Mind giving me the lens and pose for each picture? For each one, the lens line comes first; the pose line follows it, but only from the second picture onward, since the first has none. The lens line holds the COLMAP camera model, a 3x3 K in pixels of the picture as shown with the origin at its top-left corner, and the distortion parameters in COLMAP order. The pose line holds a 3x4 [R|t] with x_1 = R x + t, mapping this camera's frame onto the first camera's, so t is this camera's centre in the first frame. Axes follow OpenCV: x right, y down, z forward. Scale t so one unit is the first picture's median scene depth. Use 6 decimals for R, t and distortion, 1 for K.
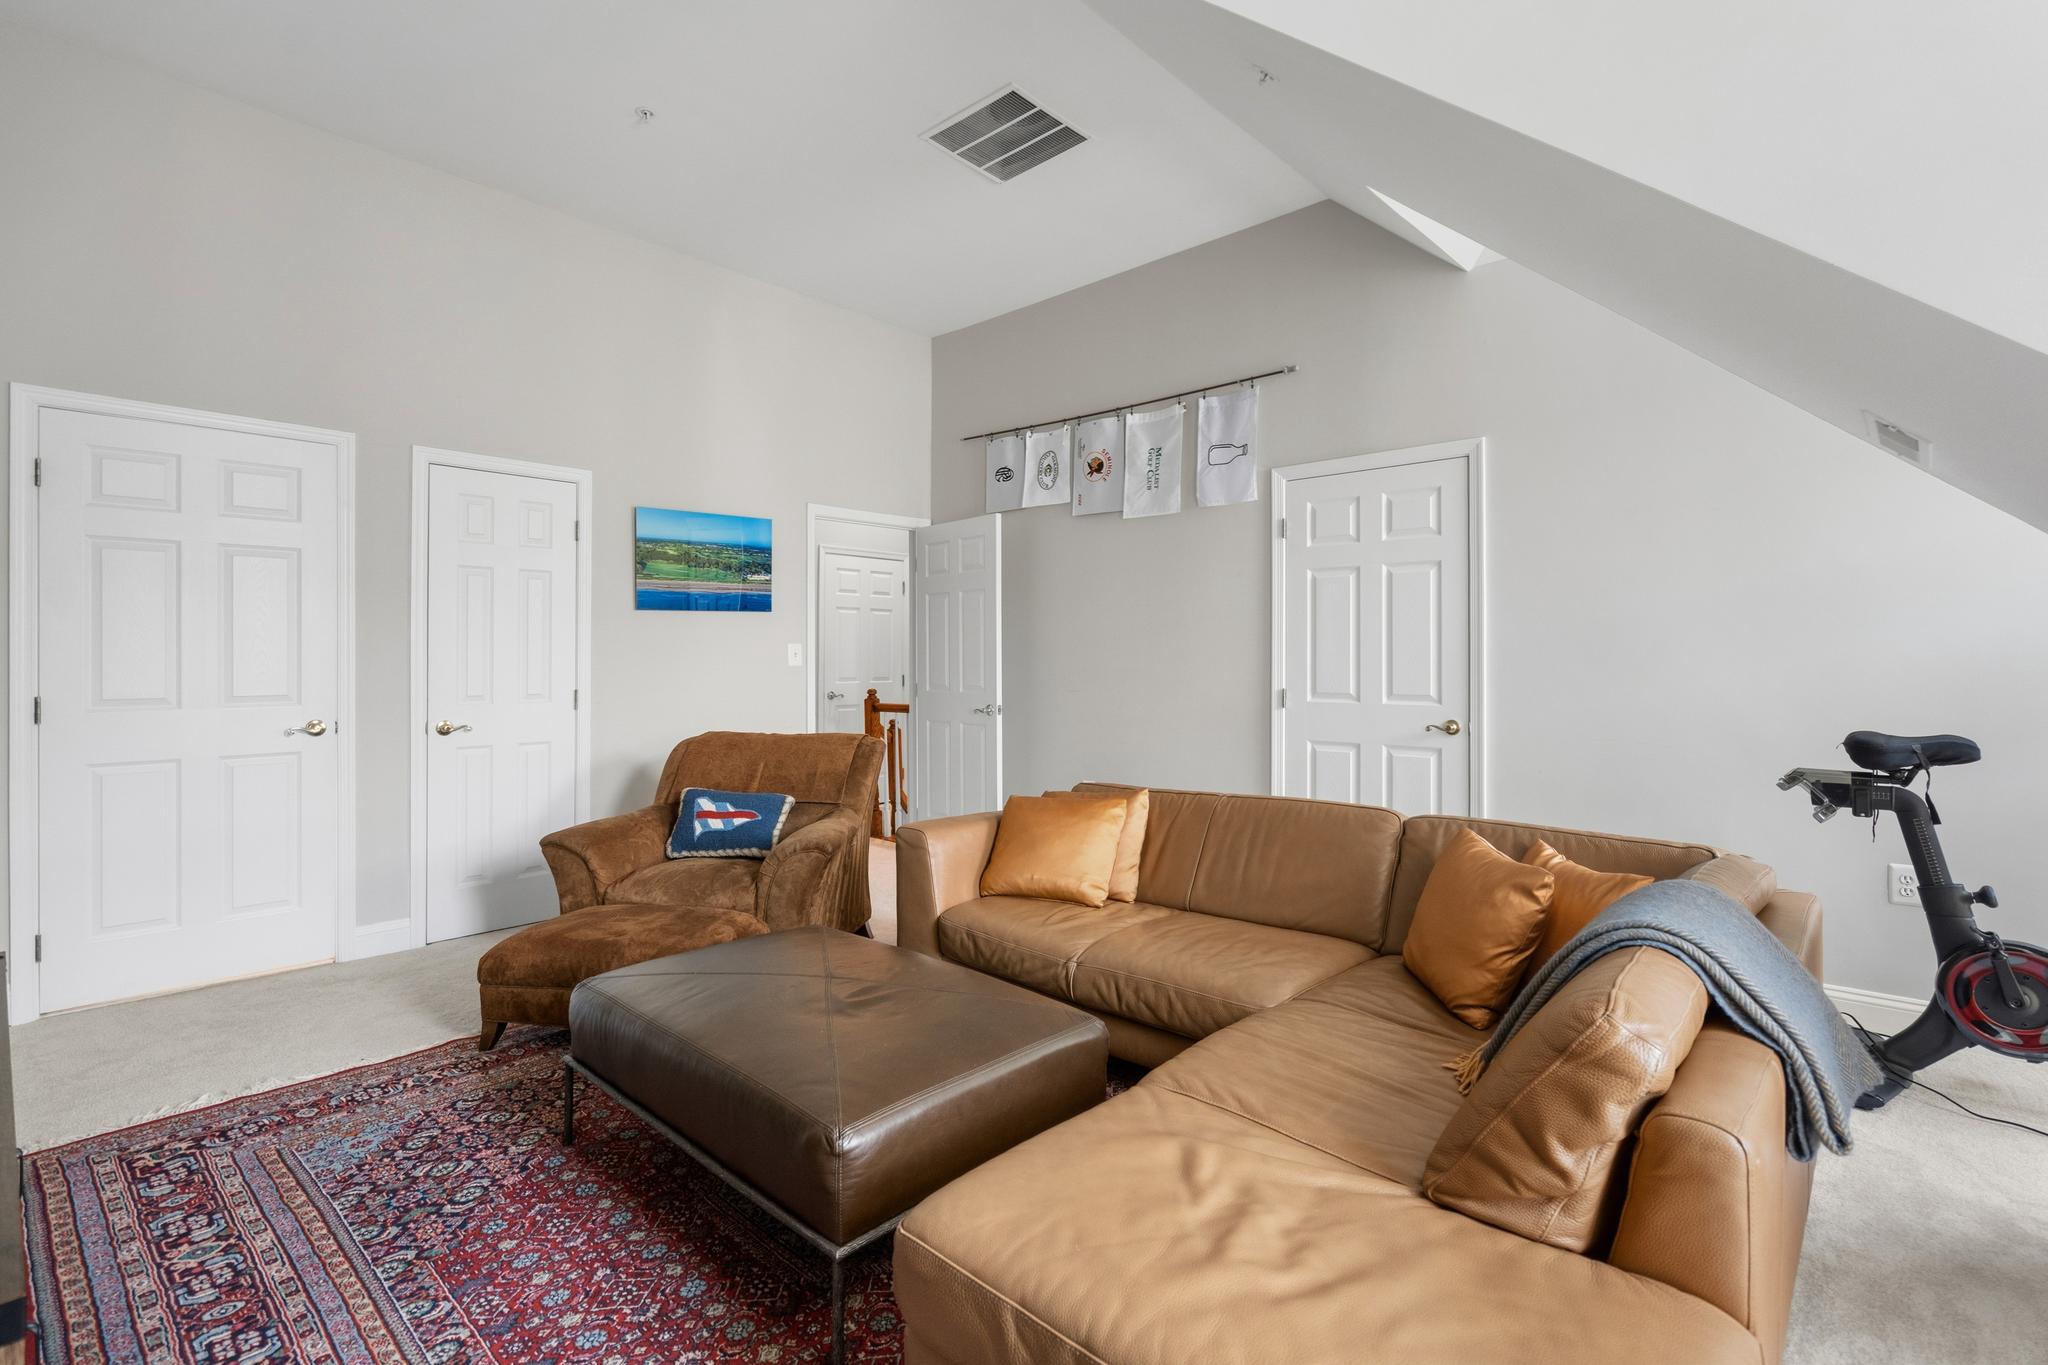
lens RADIAL K [[944.9, 0, 1021.1], [0, 944.9, 648.1], [0, 0, 1]] dist [-0.003667, 0.000194]
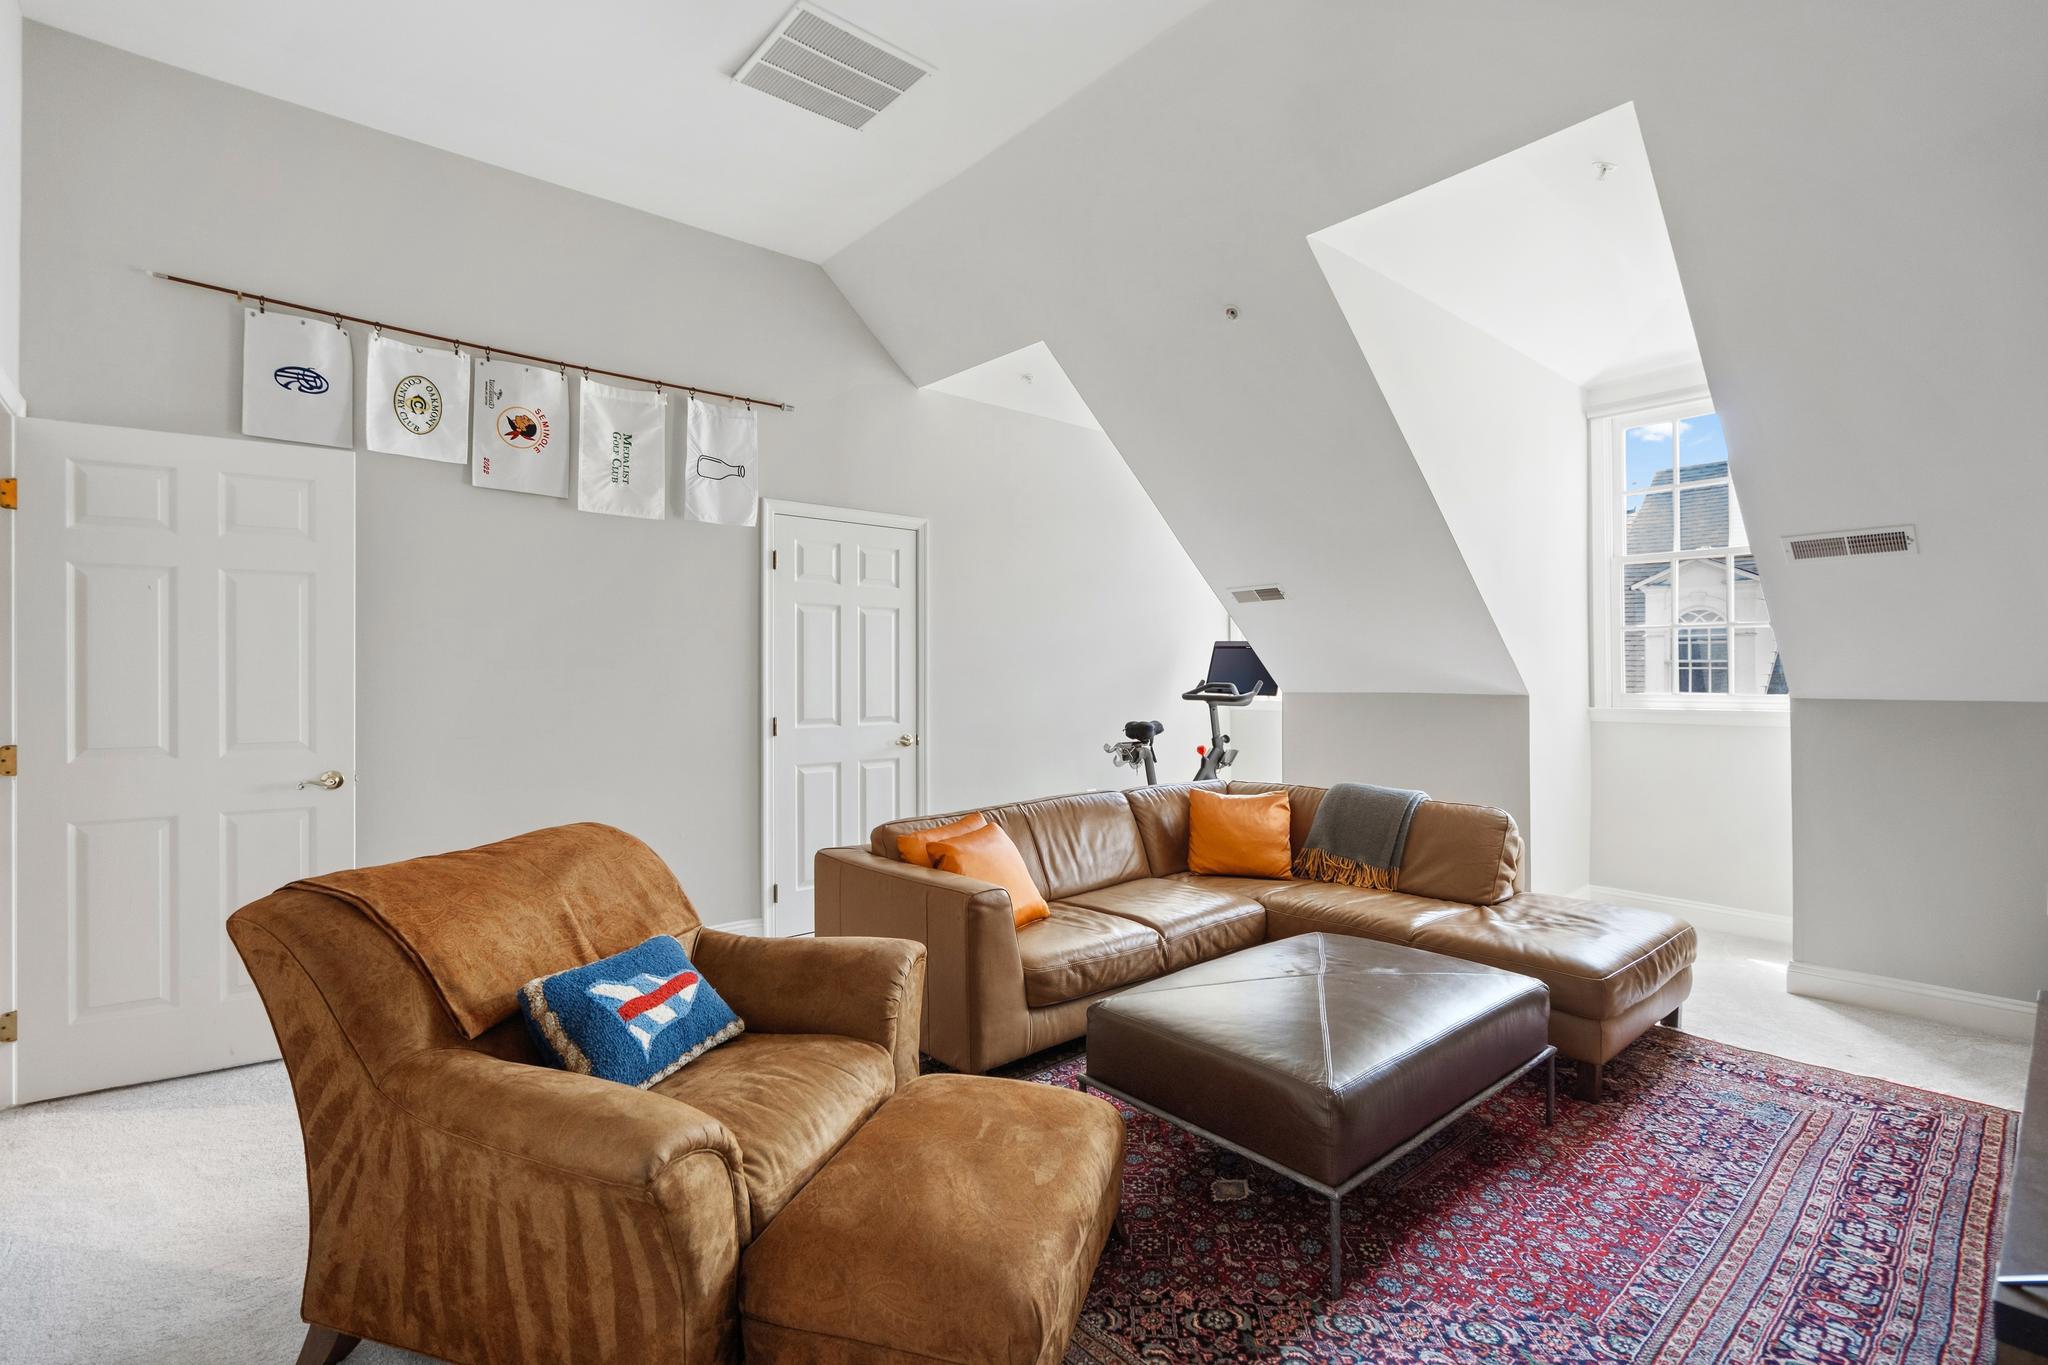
lens RADIAL K [[938.2, 0, 1019.9], [0, 938.2, 665.0], [0, 0, 1]] dist [-0.005053, -0.000347]
pose [[0.110997, 0.010383, 0.993766, -0.808397], [-0.010881, 0.999898, -0.009232, -0.008399], [-0.993761, -0.009788, 0.111099, 0.724124]]
